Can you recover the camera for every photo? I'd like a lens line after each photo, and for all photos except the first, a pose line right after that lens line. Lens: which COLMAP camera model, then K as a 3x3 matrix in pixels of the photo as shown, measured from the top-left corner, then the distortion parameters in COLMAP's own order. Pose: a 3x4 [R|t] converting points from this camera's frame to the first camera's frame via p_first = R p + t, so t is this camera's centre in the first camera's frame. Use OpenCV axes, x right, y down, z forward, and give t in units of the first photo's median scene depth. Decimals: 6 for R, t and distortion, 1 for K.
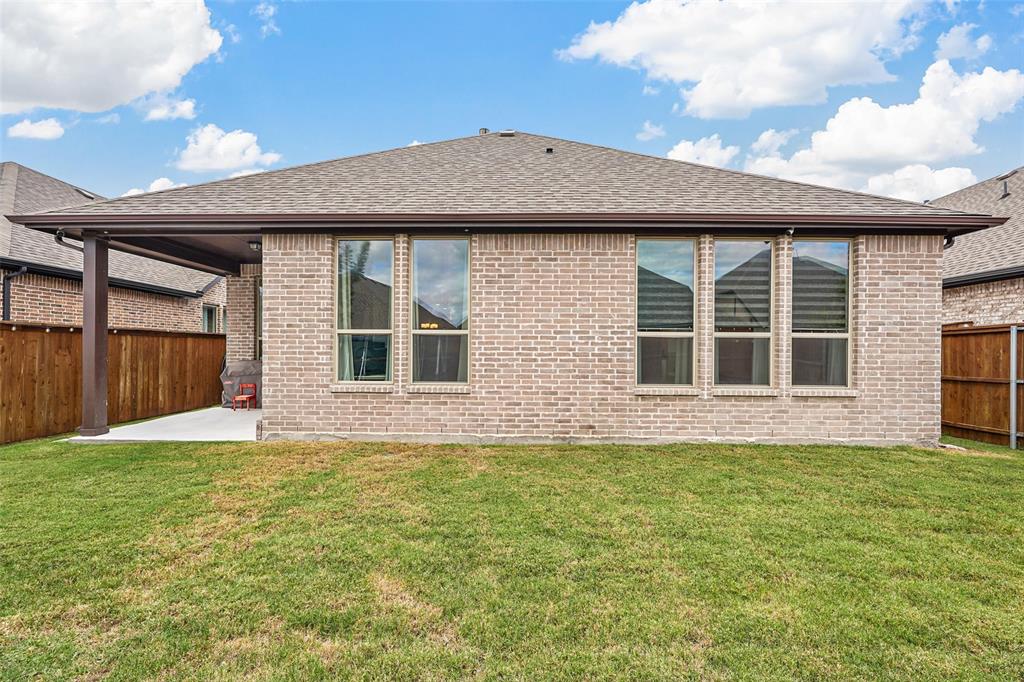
lens RADIAL K [[456.6, 0, 512.0], [0, 456.6, 341.0], [0, 0, 1]] dist [-0.009773, 0.000151]
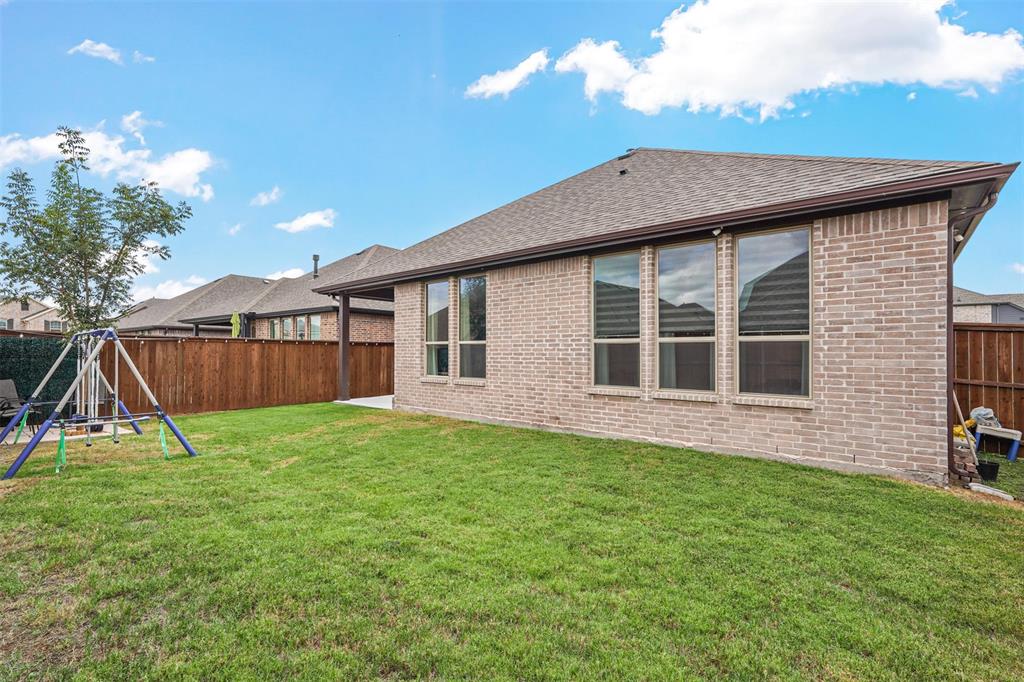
lens RADIAL K [[456.6, 0, 512.0], [0, 456.6, 341.0], [0, 0, 1]] dist [-0.009773, 0.000151]
pose [[0.776267, -0.020643, -0.630066, 0.849961], [0.010298, 0.999746, -0.020068, 0.005872], [0.630320, 0.009090, 0.776282, -0.021870]]
